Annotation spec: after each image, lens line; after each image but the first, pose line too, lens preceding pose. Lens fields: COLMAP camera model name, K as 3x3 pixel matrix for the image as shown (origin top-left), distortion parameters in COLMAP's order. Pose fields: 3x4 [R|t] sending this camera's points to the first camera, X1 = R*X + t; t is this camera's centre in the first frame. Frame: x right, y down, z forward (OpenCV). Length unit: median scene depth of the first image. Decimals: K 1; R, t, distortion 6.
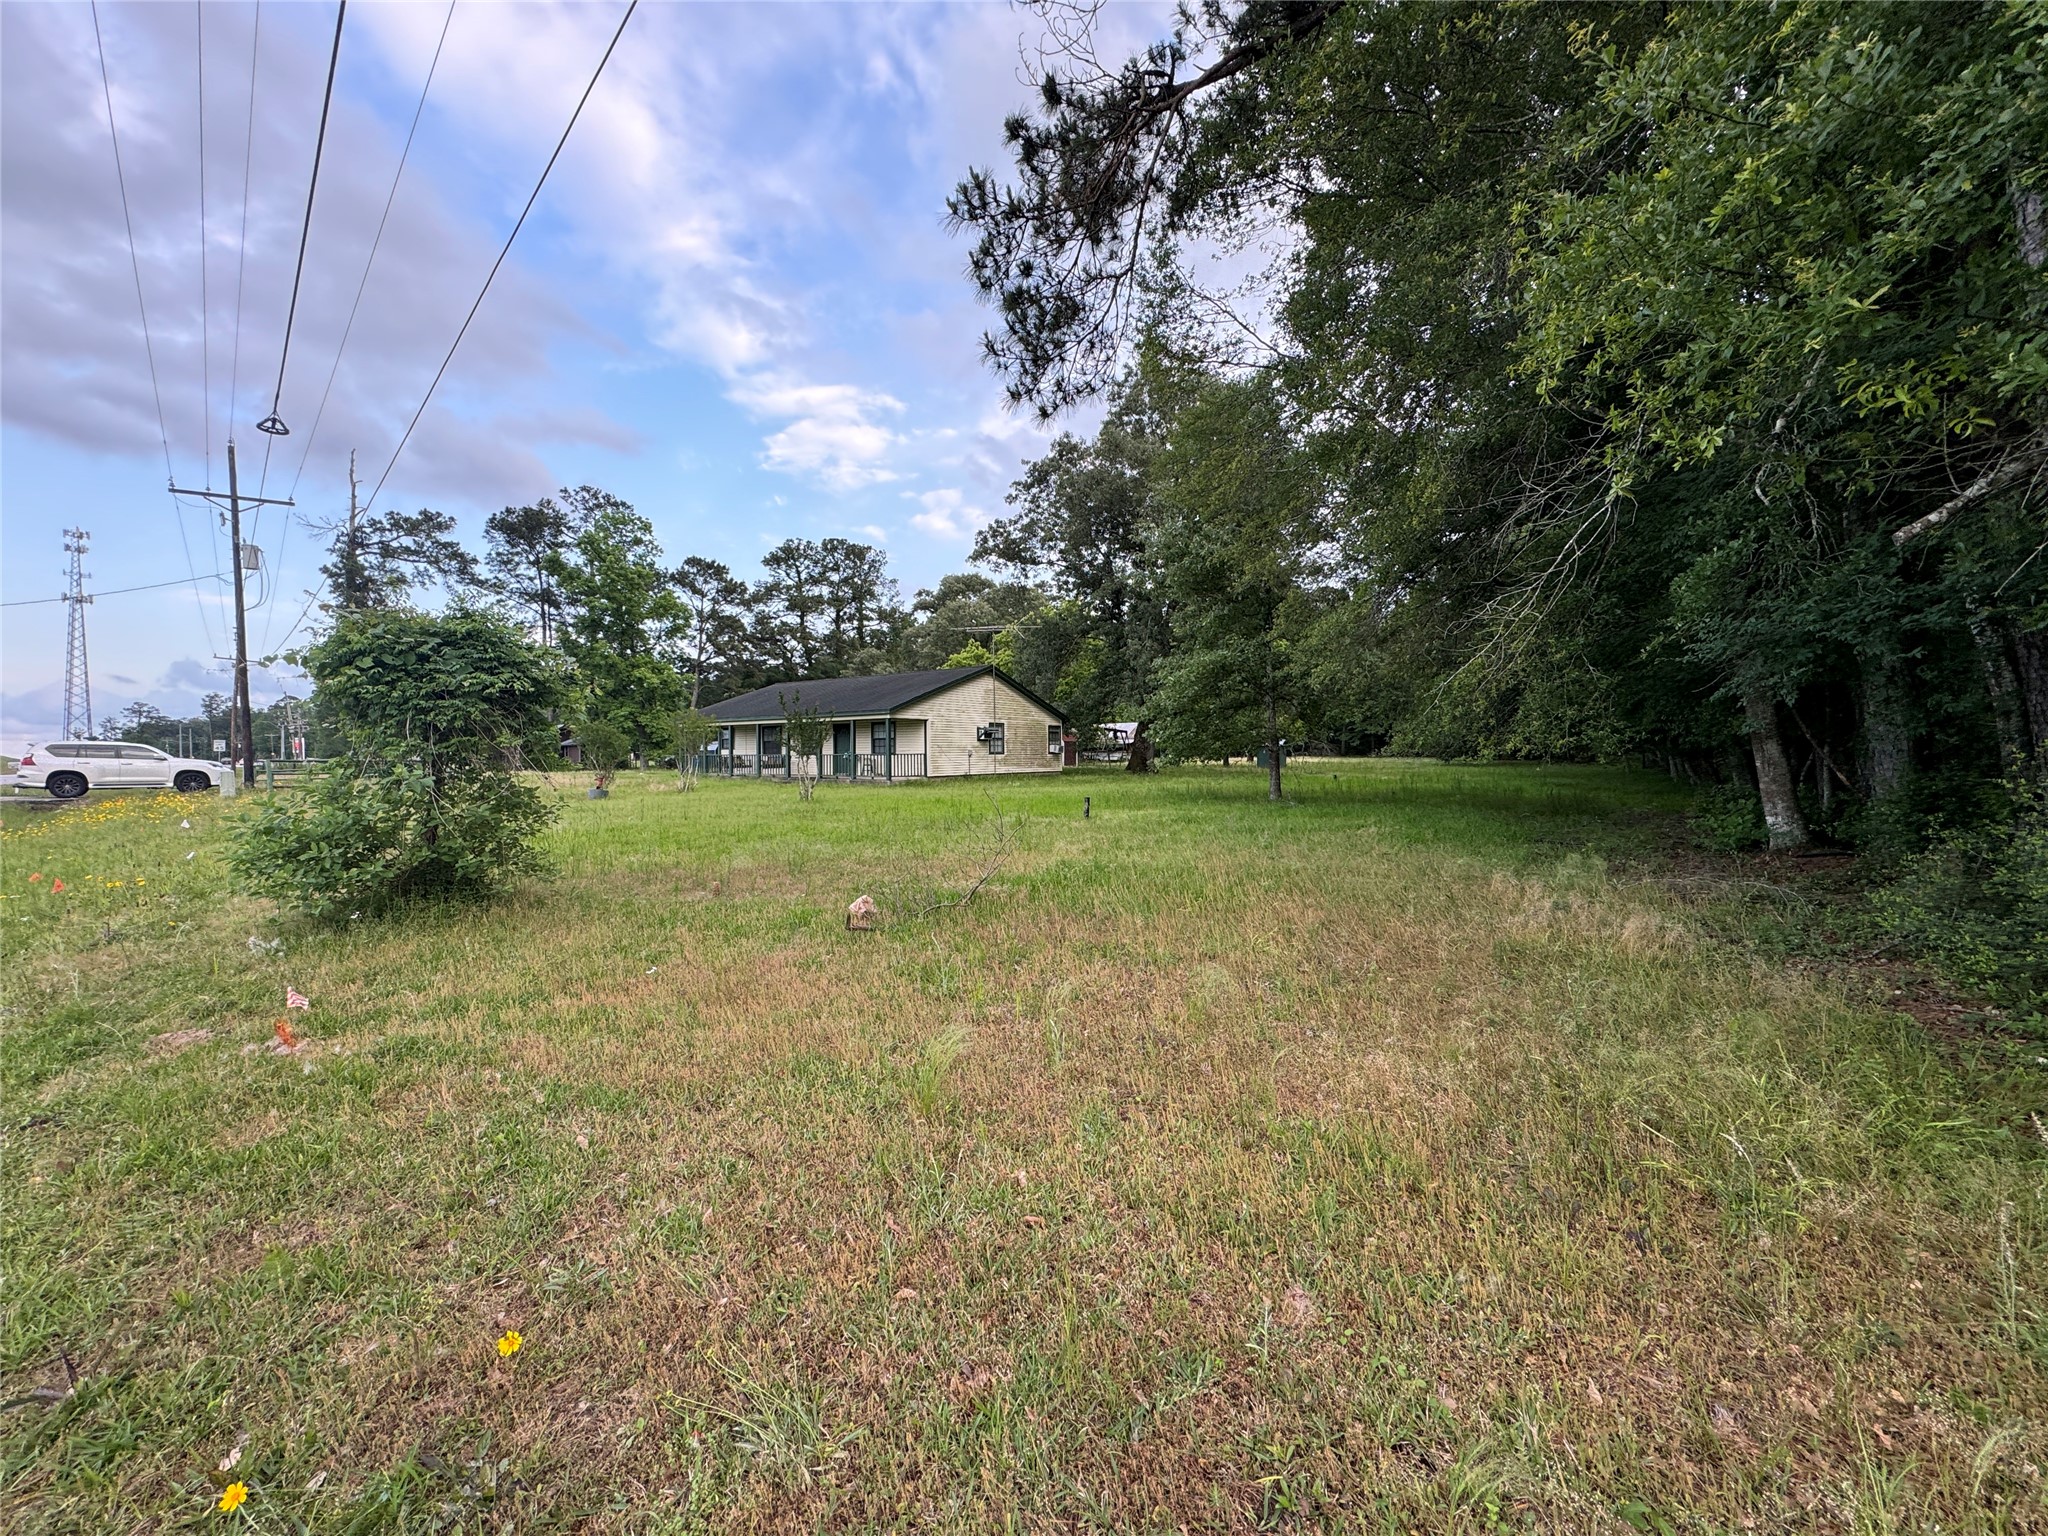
lens RADIAL K [[814.9, 0, 1025.8], [0, 814.9, 807.8], [0, 0, 1]] dist [0.001505, 0.000126]
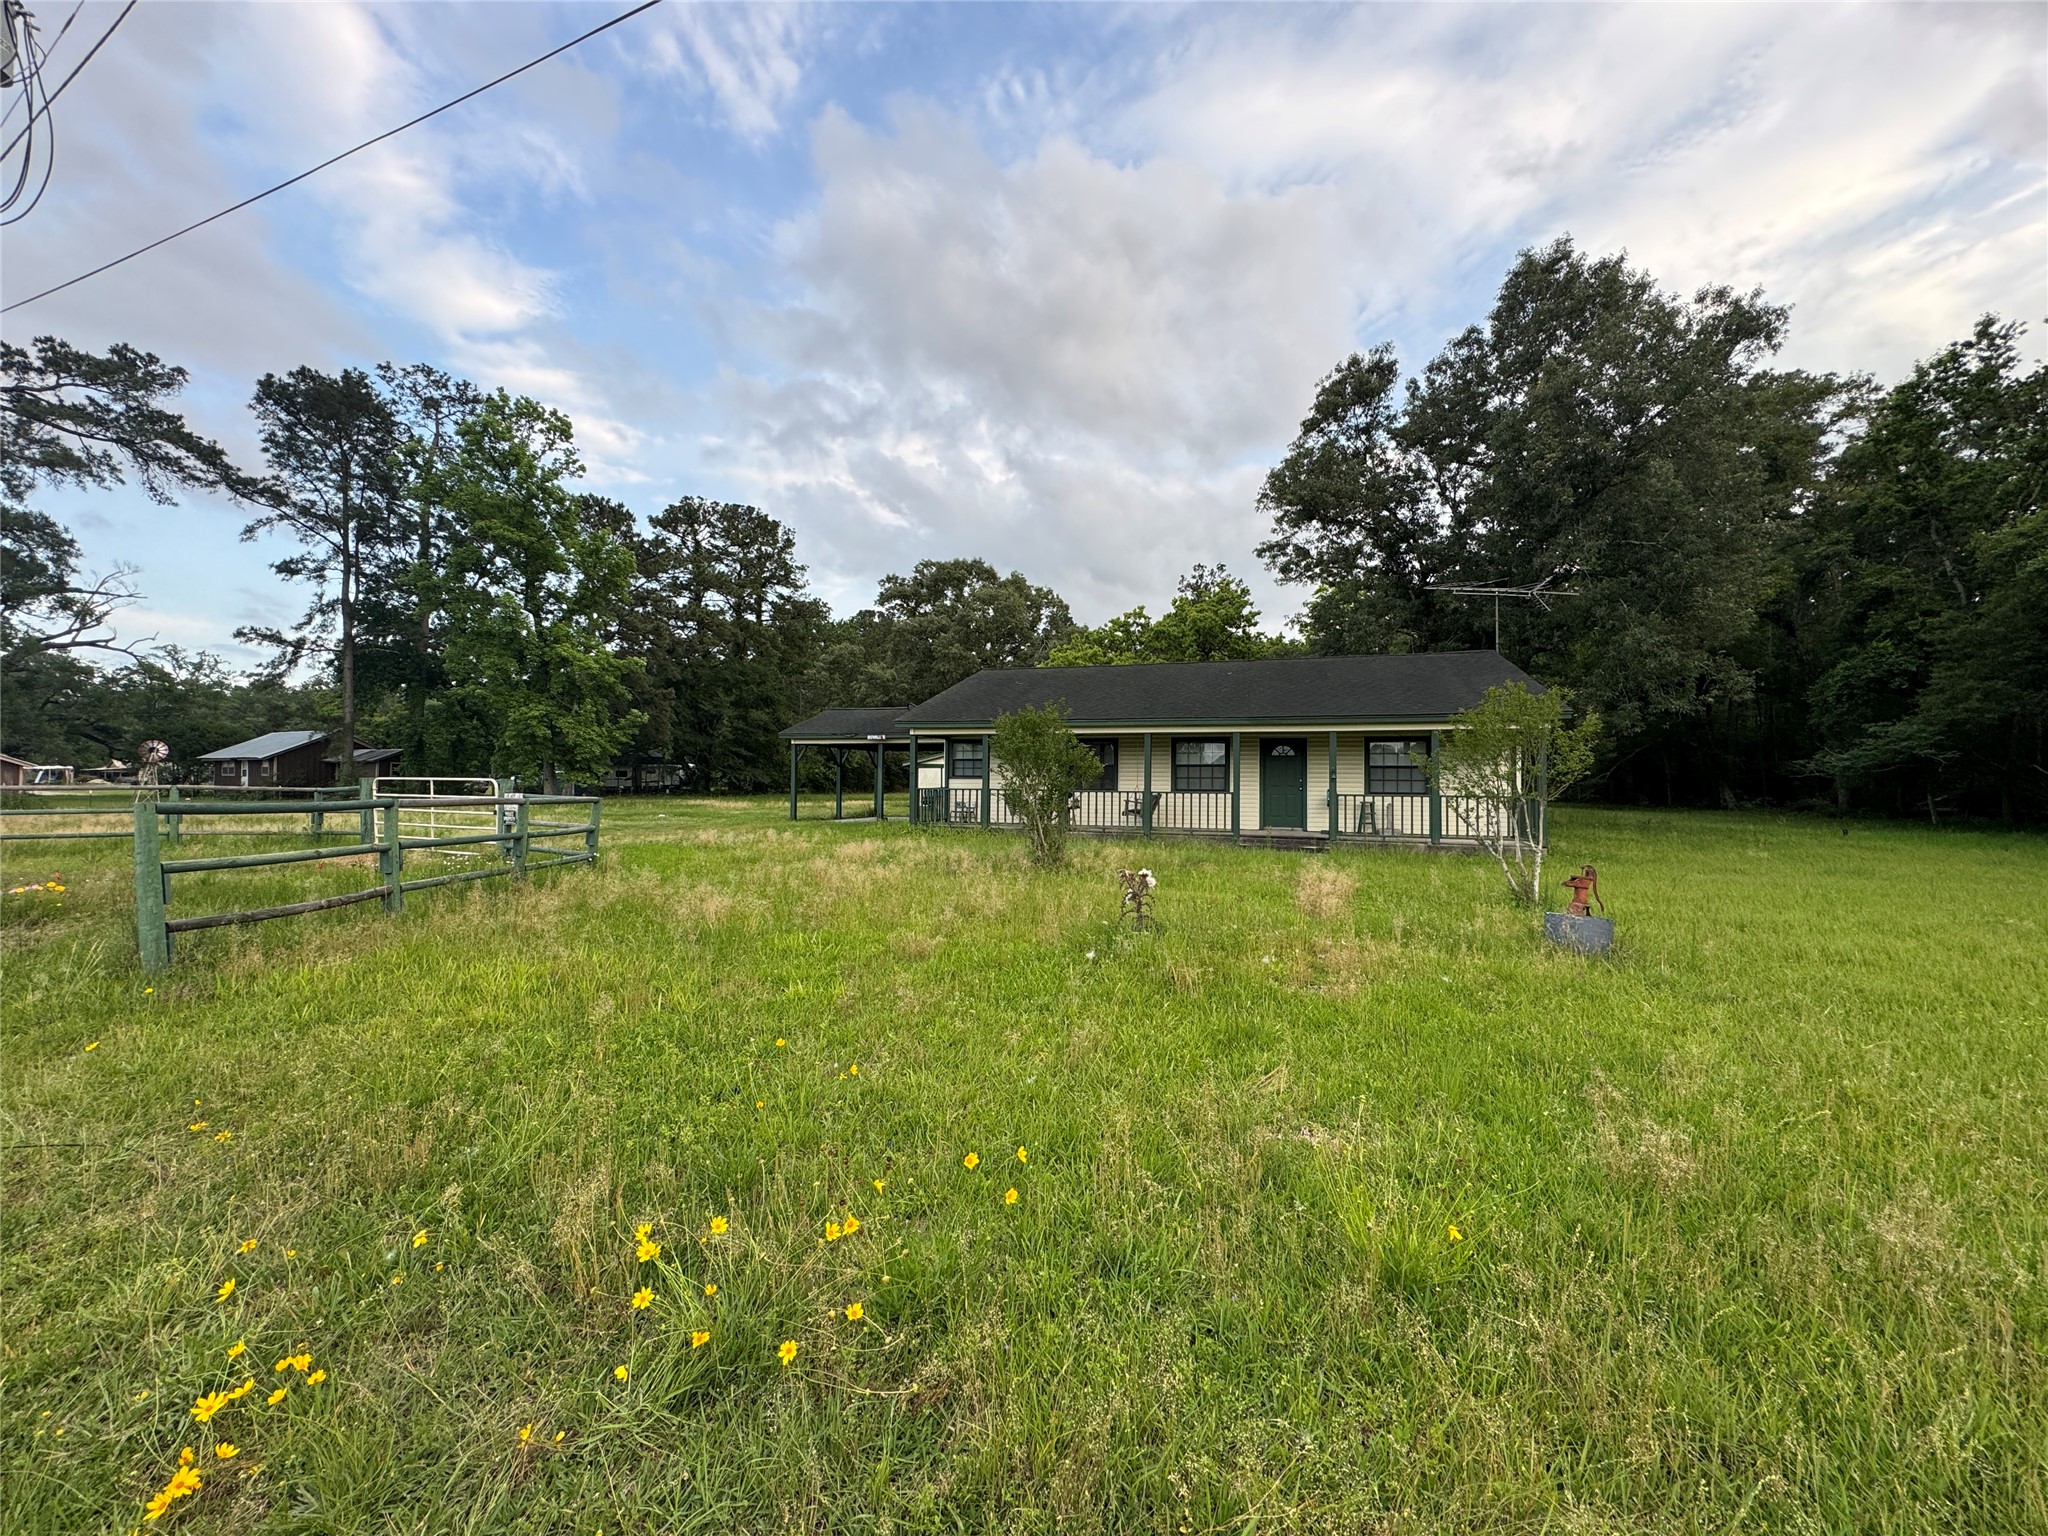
lens RADIAL K [[820.8, 0, 1021.1], [0, 820.8, 767.7], [0, 0, 1]] dist [0.001391, 0.000102]
pose [[0.956278, 0.019145, 0.291833, -0.287183], [0.005494, 0.996503, -0.083375, -0.020407], [-0.292409, 0.081333, 0.952828, 0.281424]]
